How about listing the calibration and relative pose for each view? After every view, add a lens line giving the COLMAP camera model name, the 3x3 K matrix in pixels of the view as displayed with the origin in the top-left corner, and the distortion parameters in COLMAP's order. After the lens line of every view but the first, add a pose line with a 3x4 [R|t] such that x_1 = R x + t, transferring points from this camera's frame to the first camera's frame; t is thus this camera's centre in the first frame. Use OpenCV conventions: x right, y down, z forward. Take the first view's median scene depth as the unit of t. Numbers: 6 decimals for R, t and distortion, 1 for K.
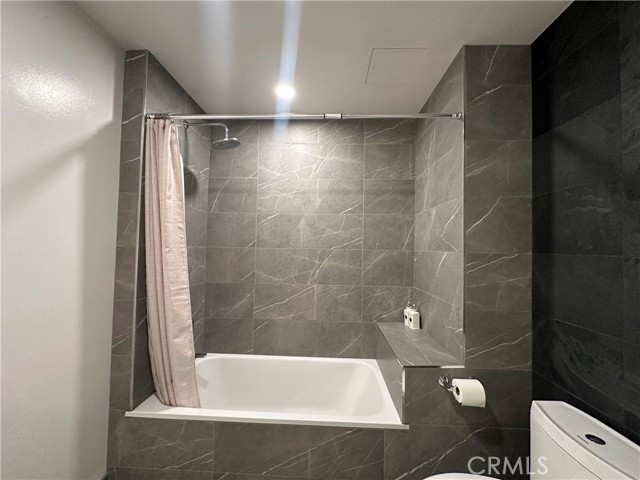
lens RADIAL K [[254.1, 0, 318.7], [0, 254.1, 241.1], [0, 0, 1]] dist [-0.001983, -0.000214]
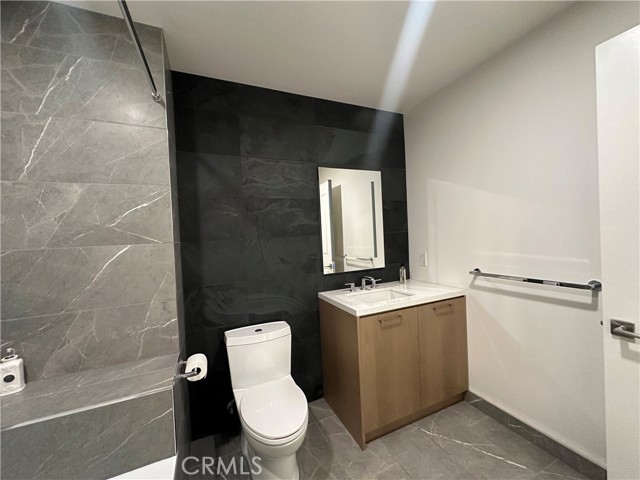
lens RADIAL K [[254.1, 0, 320.8], [0, 254.1, 240.2], [0, 0, 1]] dist [-0.001983, -0.000214]
pose [[-0.437795, -0.014983, 0.898950, -0.370520], [0.016422, 0.999561, 0.024657, 0.011995], [-0.898925, 0.025557, -0.437356, 0.574437]]
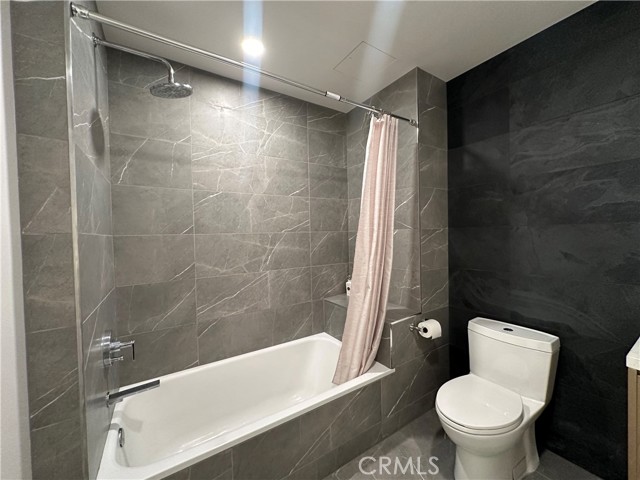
lens RADIAL K [[254.1, 0, 319.9], [0, 254.1, 240.6], [0, 0, 1]] dist [-0.001983, -0.000214]
pose [[0.819057, -0.052725, 0.571284, -0.390572], [0.024471, 0.998072, 0.057030, 0.011120], [-0.573190, -0.032731, 0.818768, 0.130373]]
